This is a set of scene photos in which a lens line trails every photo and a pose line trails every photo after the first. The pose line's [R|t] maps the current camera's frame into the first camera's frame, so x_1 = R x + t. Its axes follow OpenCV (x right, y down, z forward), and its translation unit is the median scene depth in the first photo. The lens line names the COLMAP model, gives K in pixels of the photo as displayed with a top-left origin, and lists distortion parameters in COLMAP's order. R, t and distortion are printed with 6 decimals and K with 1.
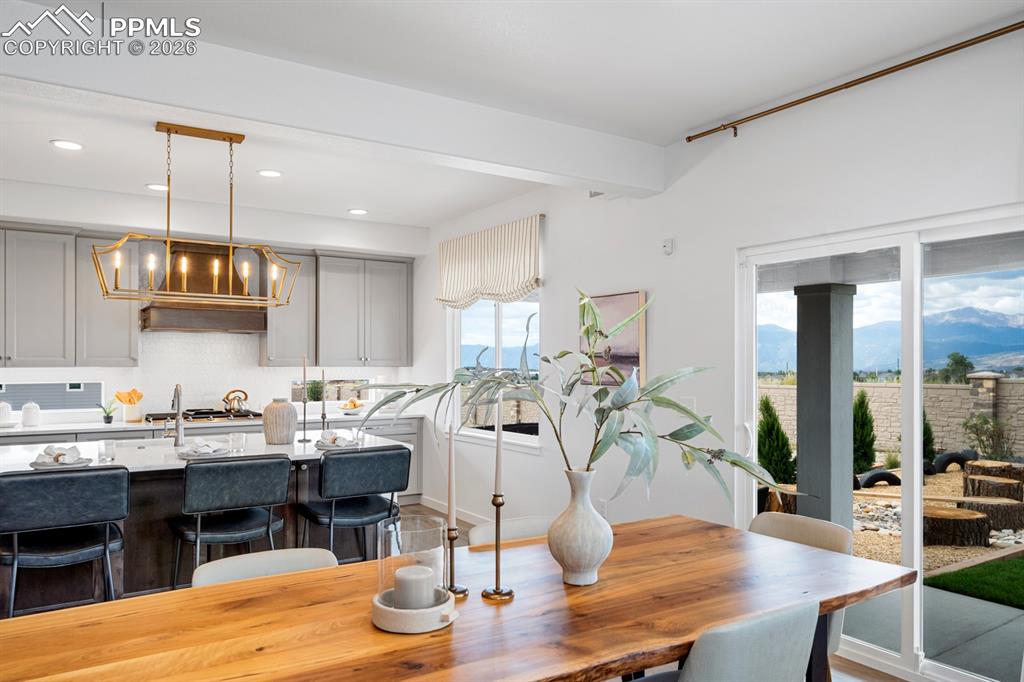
lens RADIAL K [[704.7, 0, 516.4], [0, 704.7, 342.8], [0, 0, 1]] dist [0.000254, 0.005859]
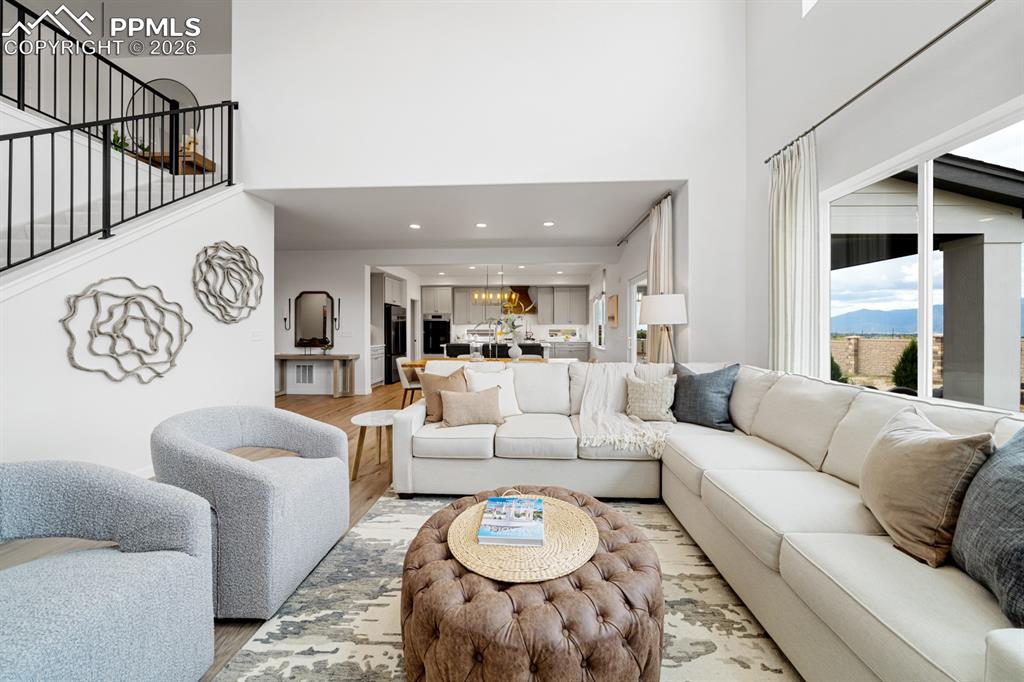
lens RADIAL K [[354.3, 0, 521.0], [0, 354.3, 333.2], [0, 0, 1]] dist [-0.007310, -0.000401]
pose [[0.805548, 0.000271, -0.592531, 0.507519], [0.023753, 0.999181, 0.032751, 0.019042], [0.592055, -0.040457, 0.804882, -0.306670]]
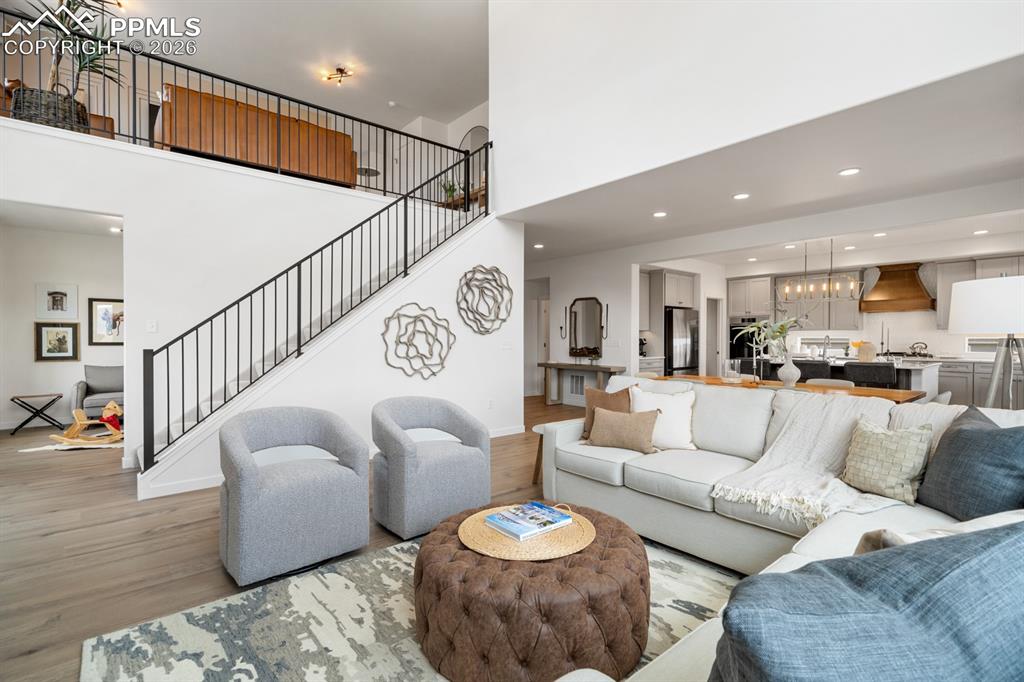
lens RADIAL K [[472.1, 0, 513.8], [0, 472.1, 345.4], [0, 0, 1]] dist [0.004204, -0.001126]
pose [[0.123654, 0.013496, -0.992234, 0.675543], [0.032888, 0.999302, 0.017691, 0.018032], [0.991780, -0.034820, 0.123124, -0.190135]]
